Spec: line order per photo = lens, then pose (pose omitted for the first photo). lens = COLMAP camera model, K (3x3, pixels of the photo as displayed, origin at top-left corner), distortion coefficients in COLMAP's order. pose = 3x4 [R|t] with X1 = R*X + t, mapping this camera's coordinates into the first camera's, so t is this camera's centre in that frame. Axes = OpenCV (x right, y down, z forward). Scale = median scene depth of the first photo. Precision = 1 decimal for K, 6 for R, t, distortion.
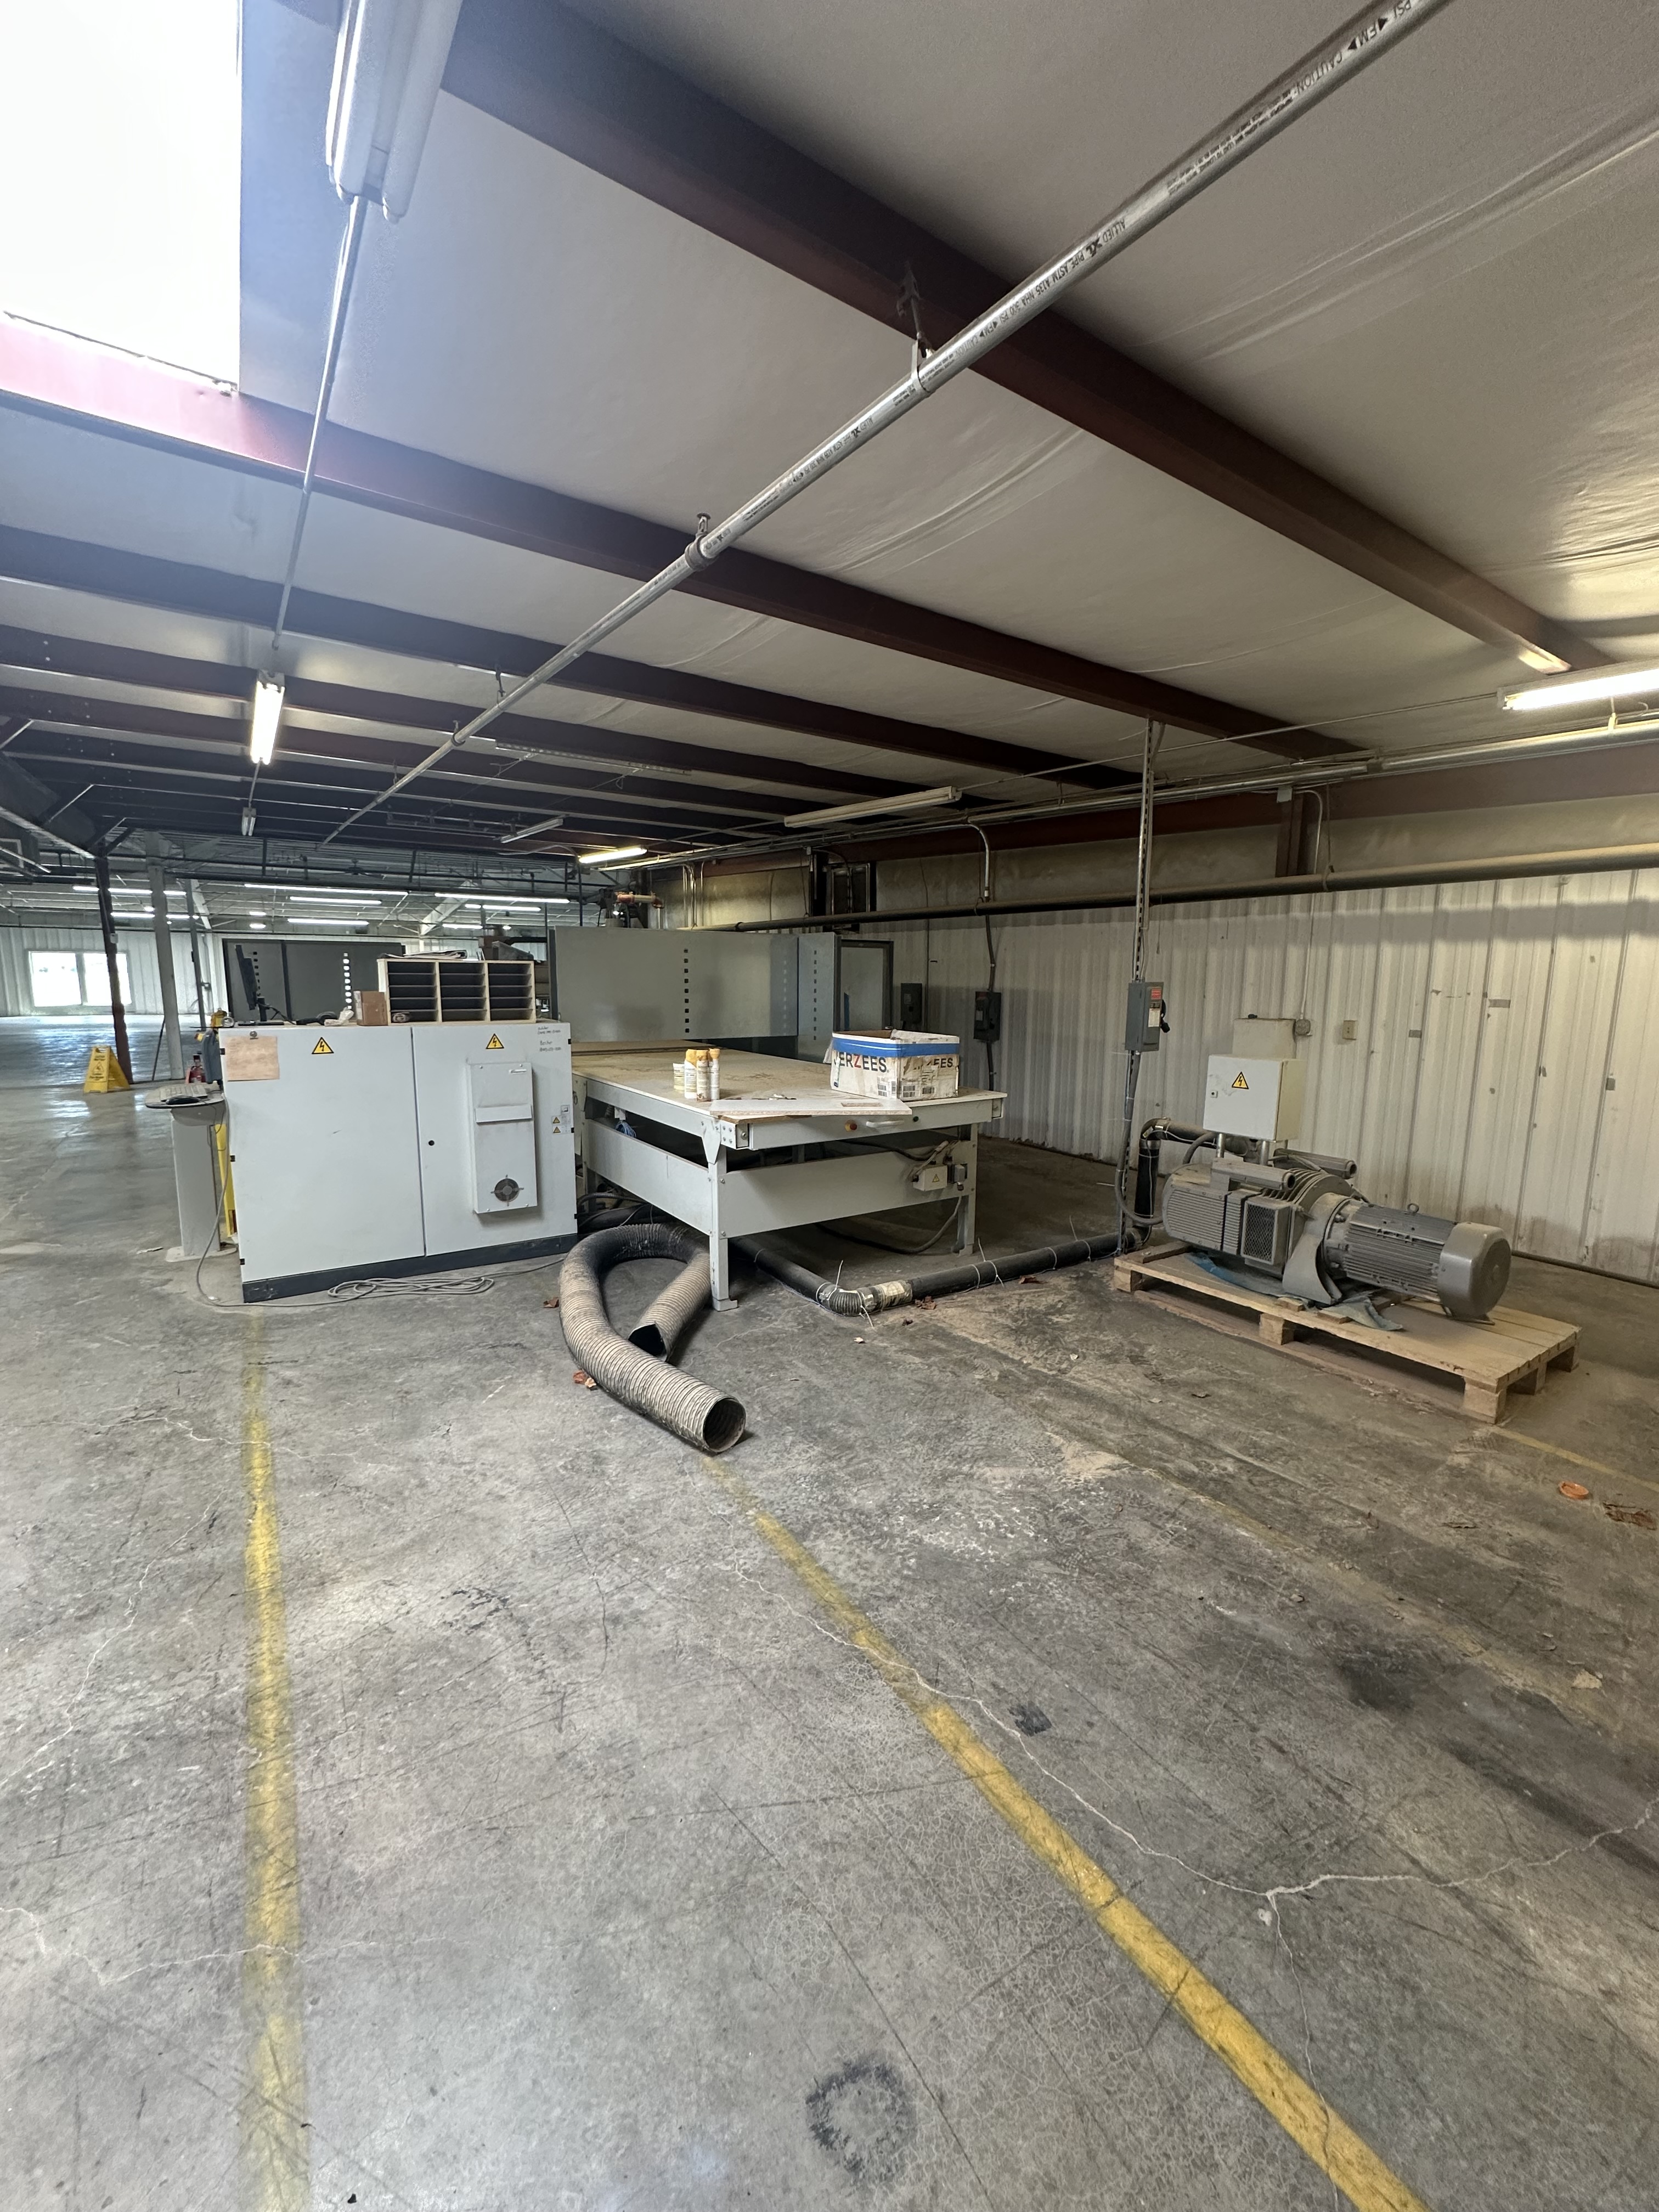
lens RADIAL K [[881.8, 0, 833.6], [0, 881.8, 1106.6], [0, 0, 1]] dist [-0.004384, 0.000889]
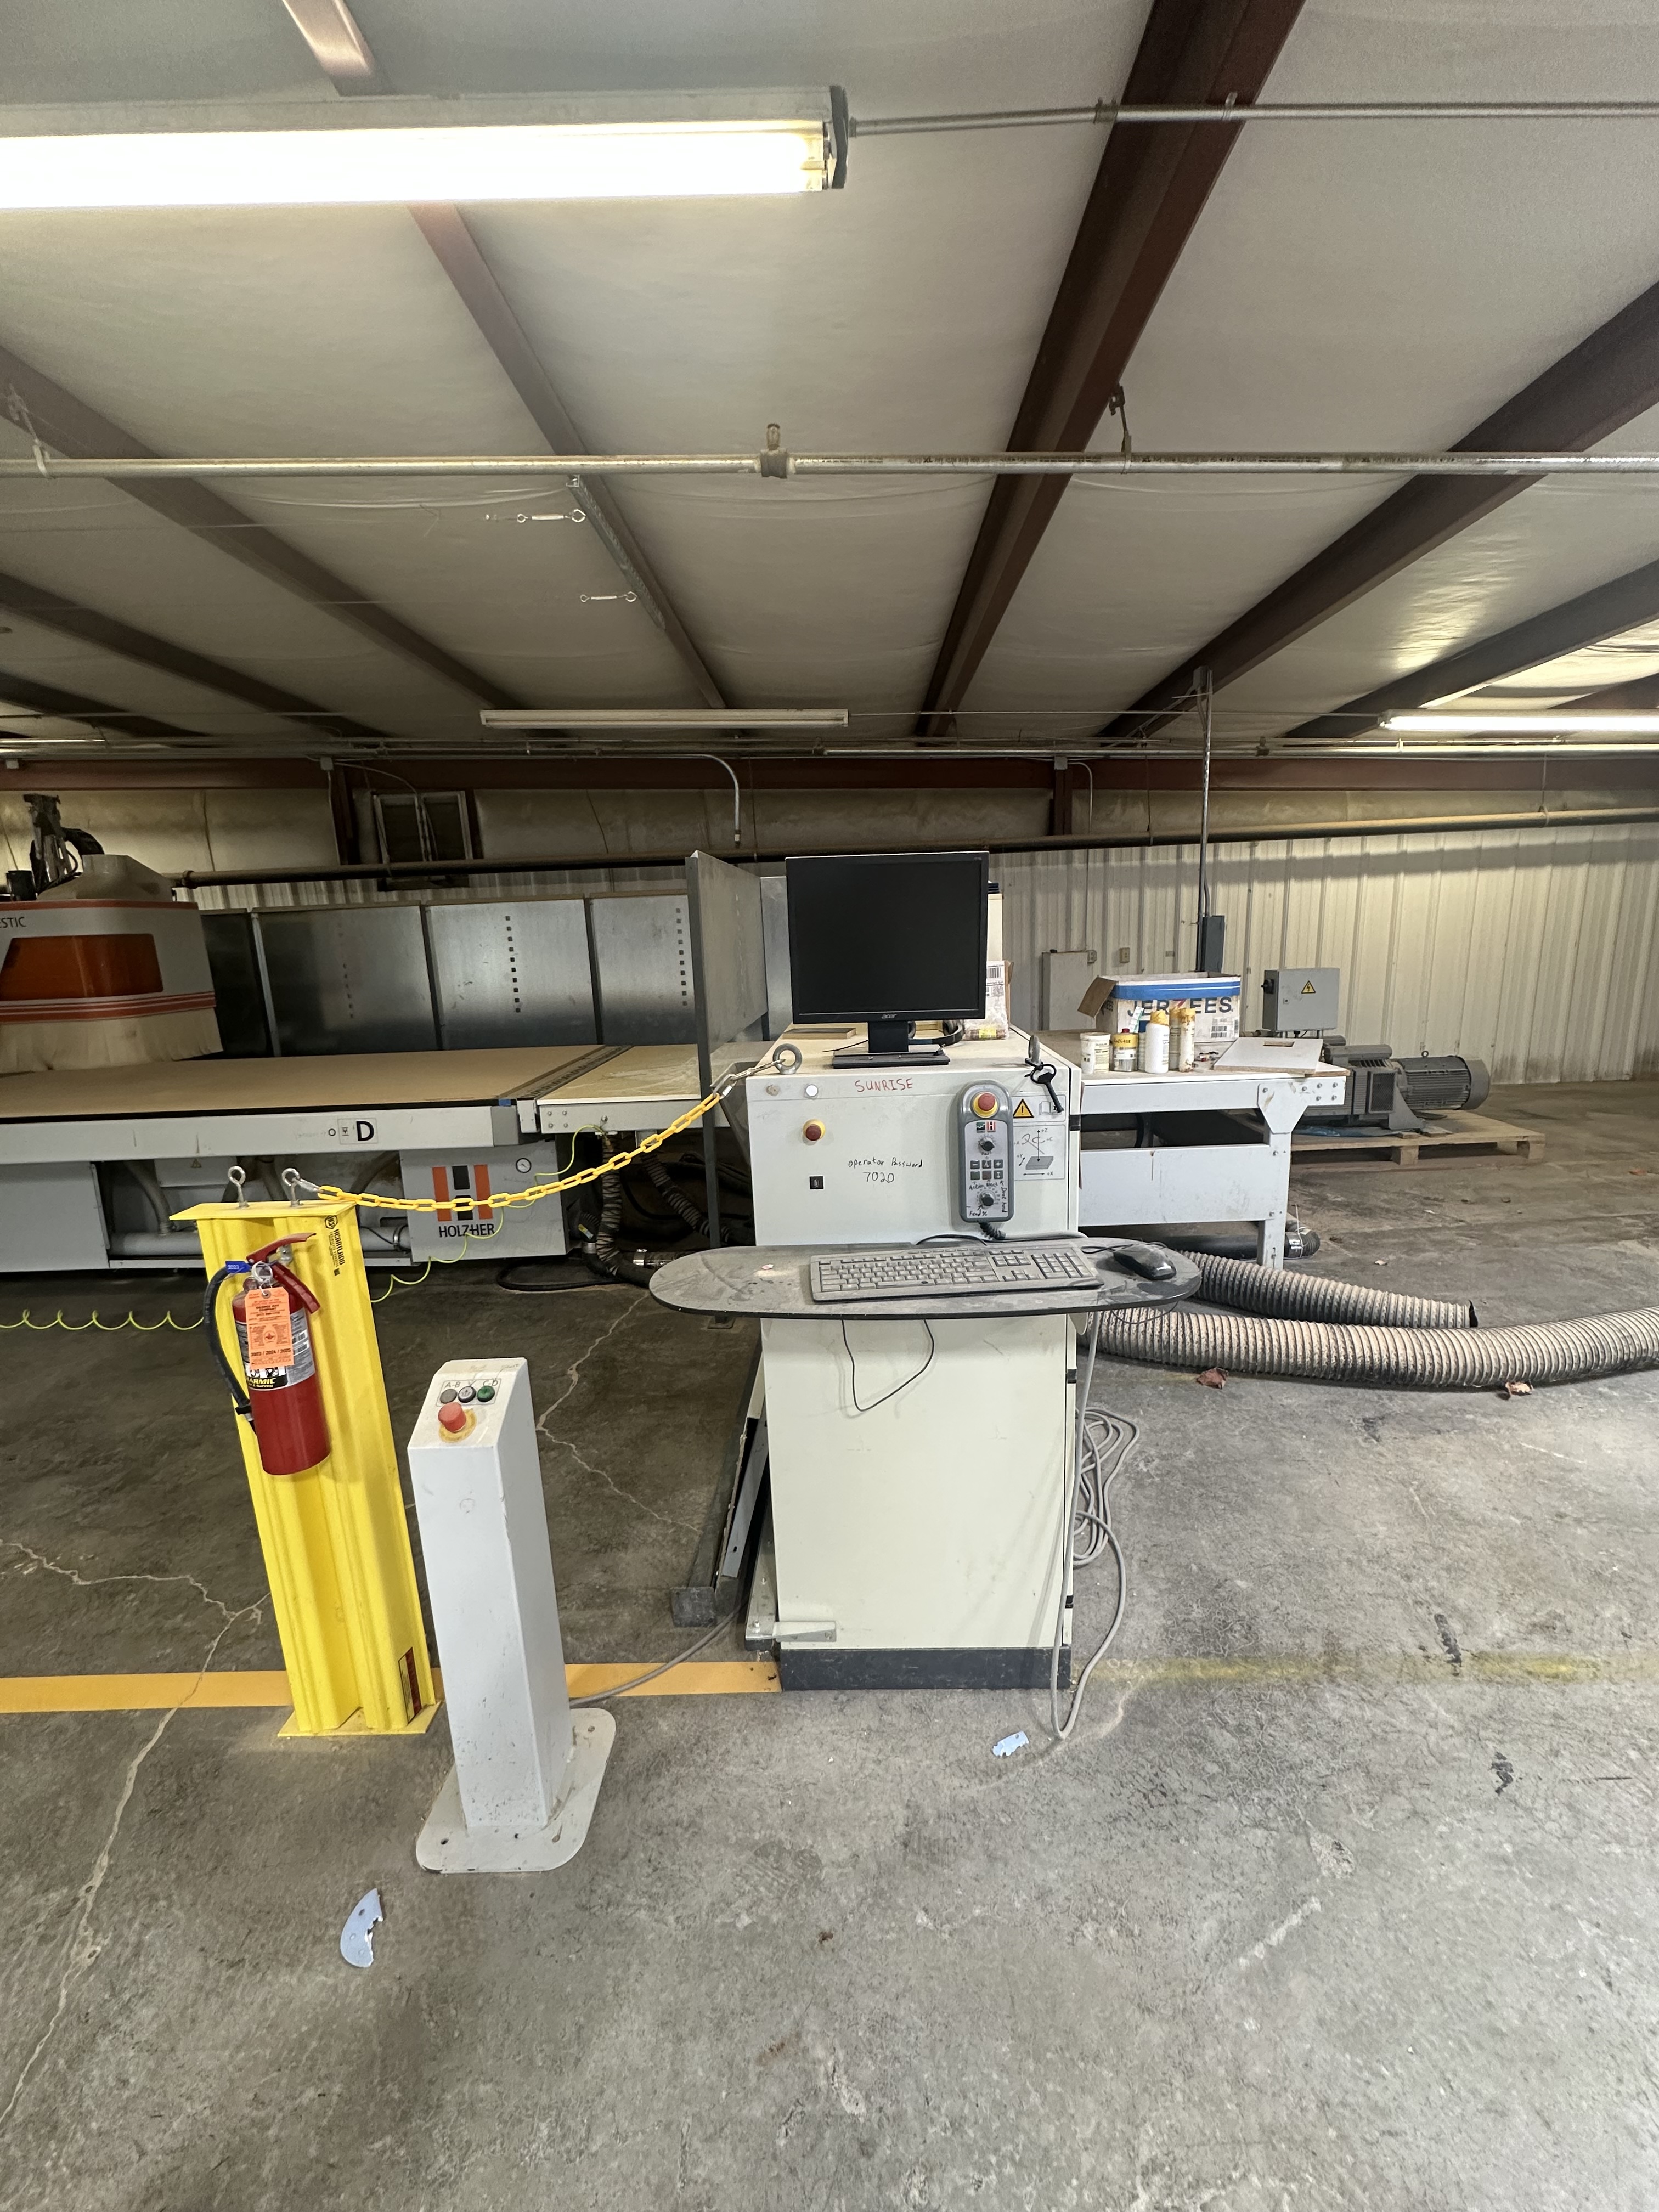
lens RADIAL K [[882.9, 0, 830.8], [0, 882.9, 1108.1], [0, 0, 1]] dist [-0.002916, 0.000680]
pose [[0.573326, -0.193150, 0.796235, -0.764330], [0.167597, 0.978914, 0.116787, -0.094363], [-0.802003, 0.066489, 0.593608, 0.607550]]
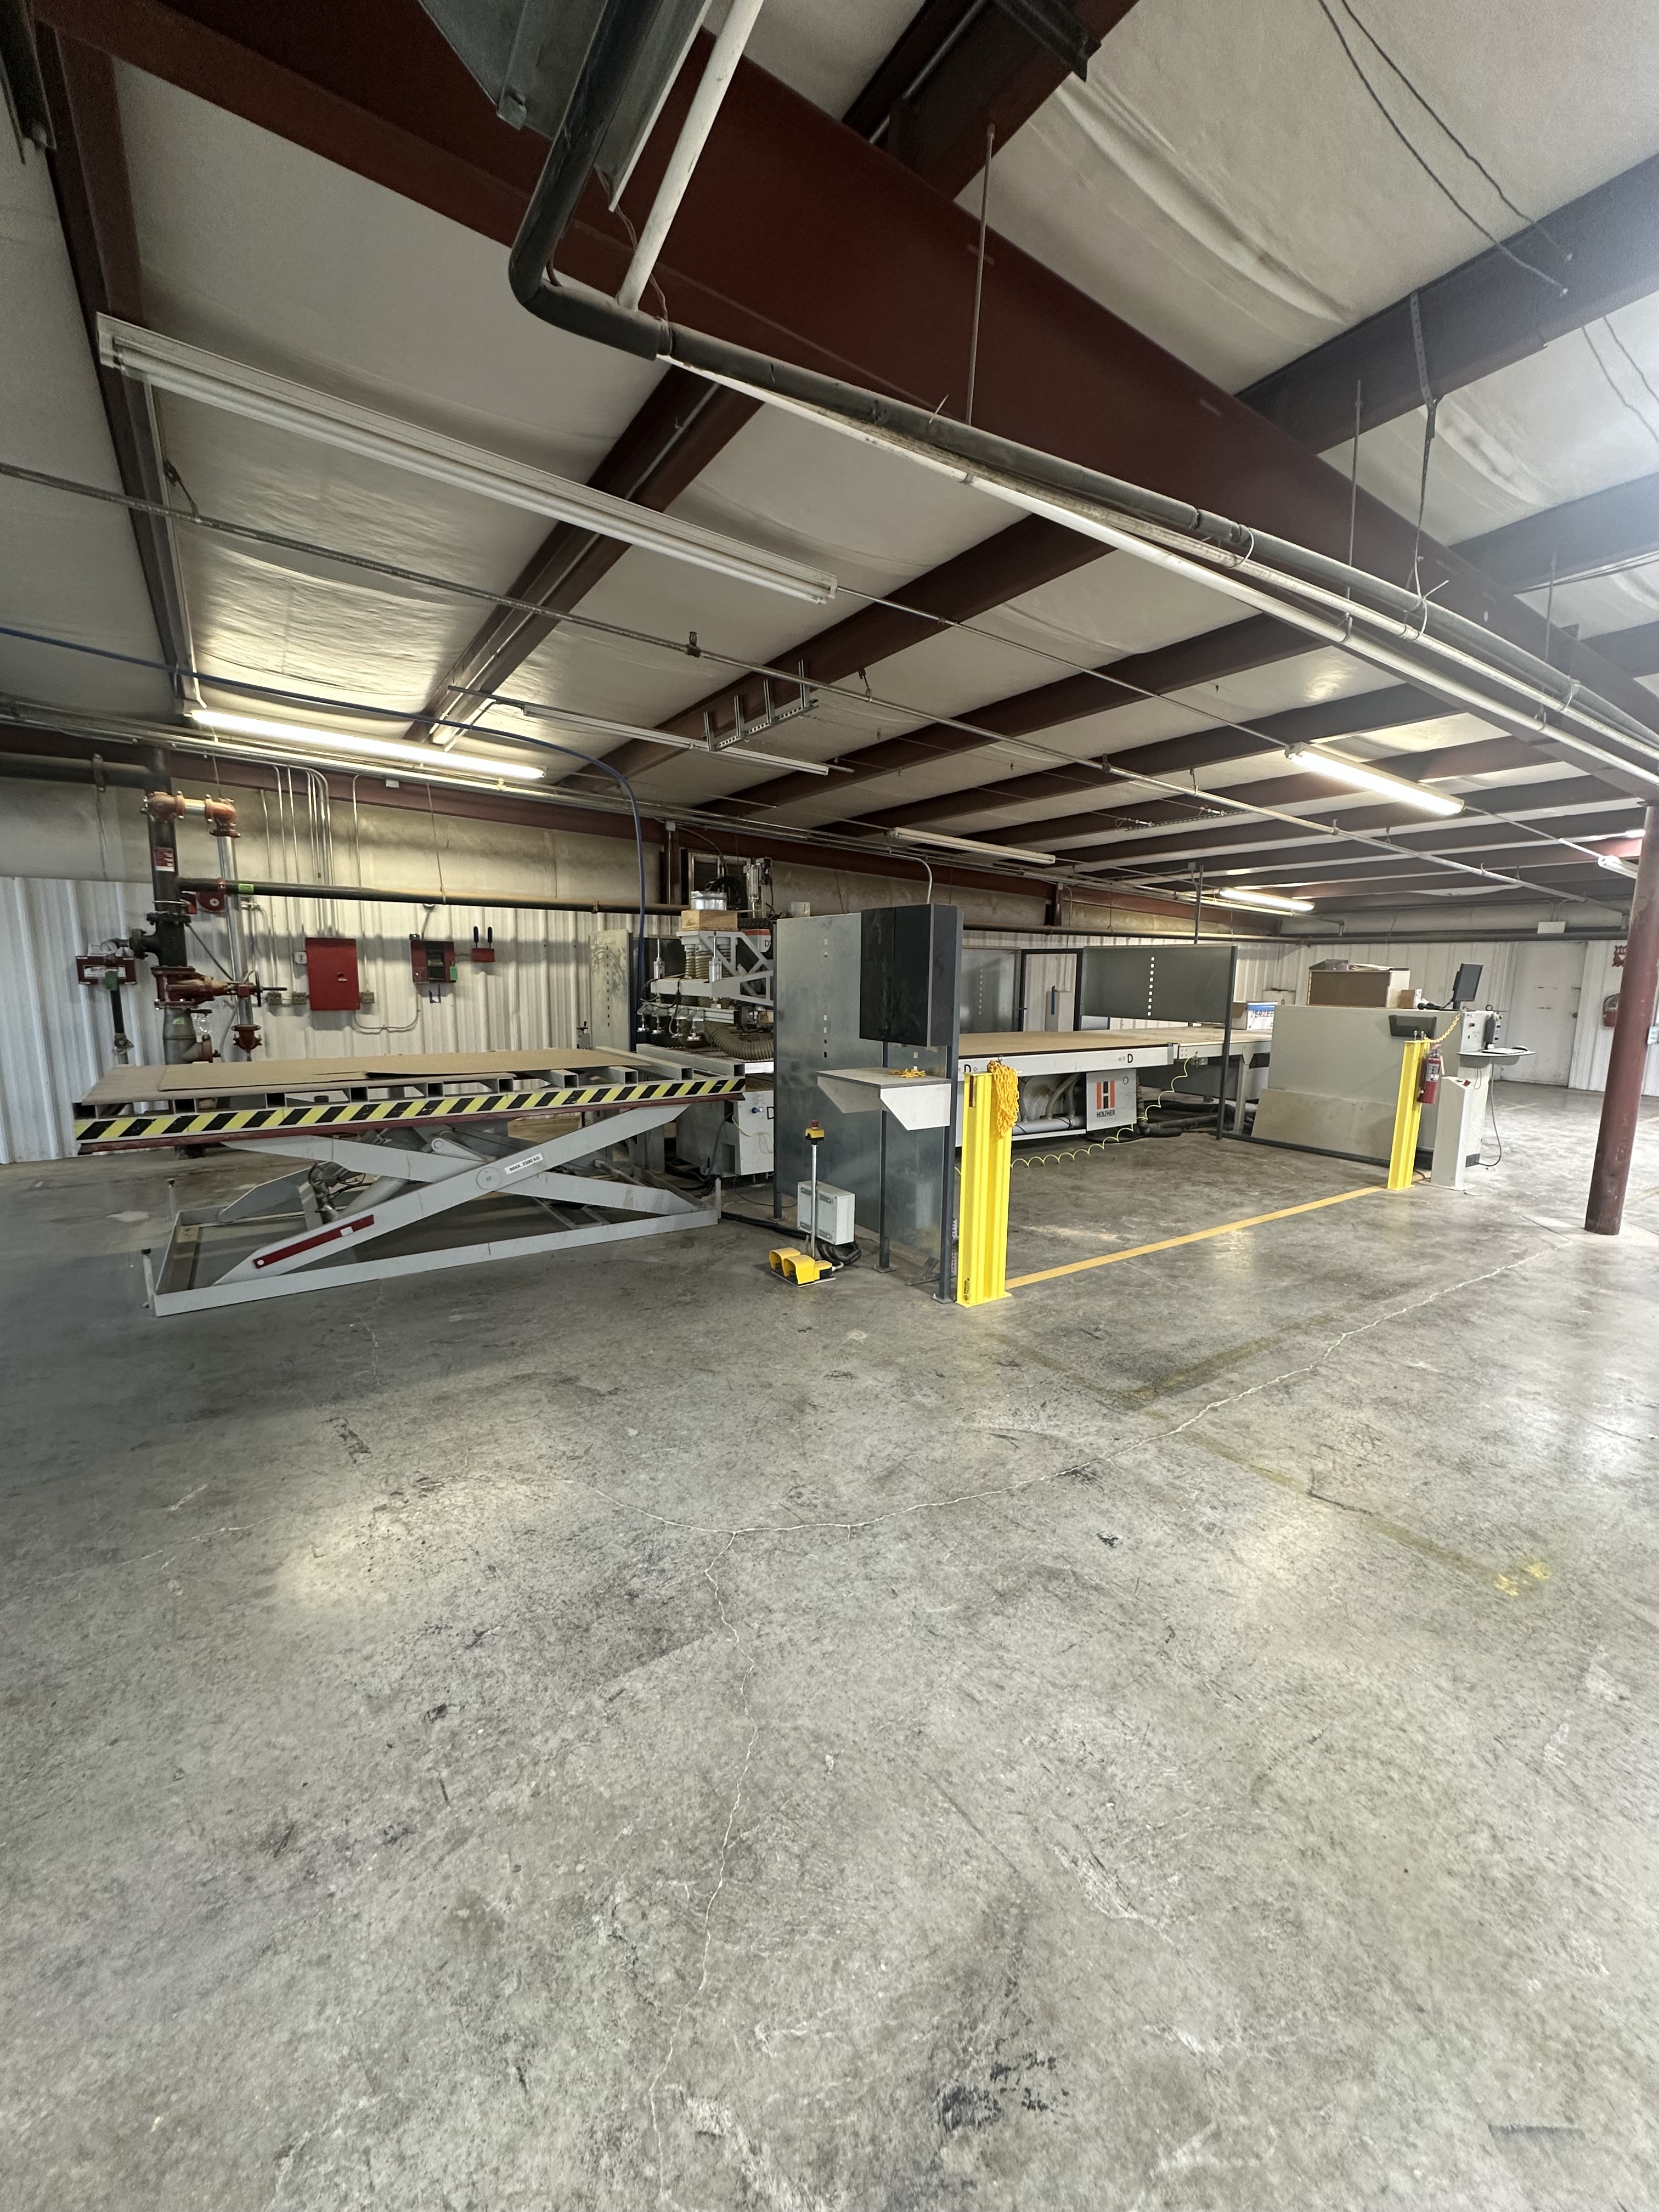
lens RADIAL K [[882.9, 0, 830.8], [0, 882.9, 1108.1], [0, 0, 1]] dist [-0.002916, 0.000680]
pose [[0.010077, -0.163625, 0.986471, -1.807356], [0.137621, 0.977360, 0.160708, -0.266417], [-0.990434, 0.134140, 0.032367, 1.659160]]
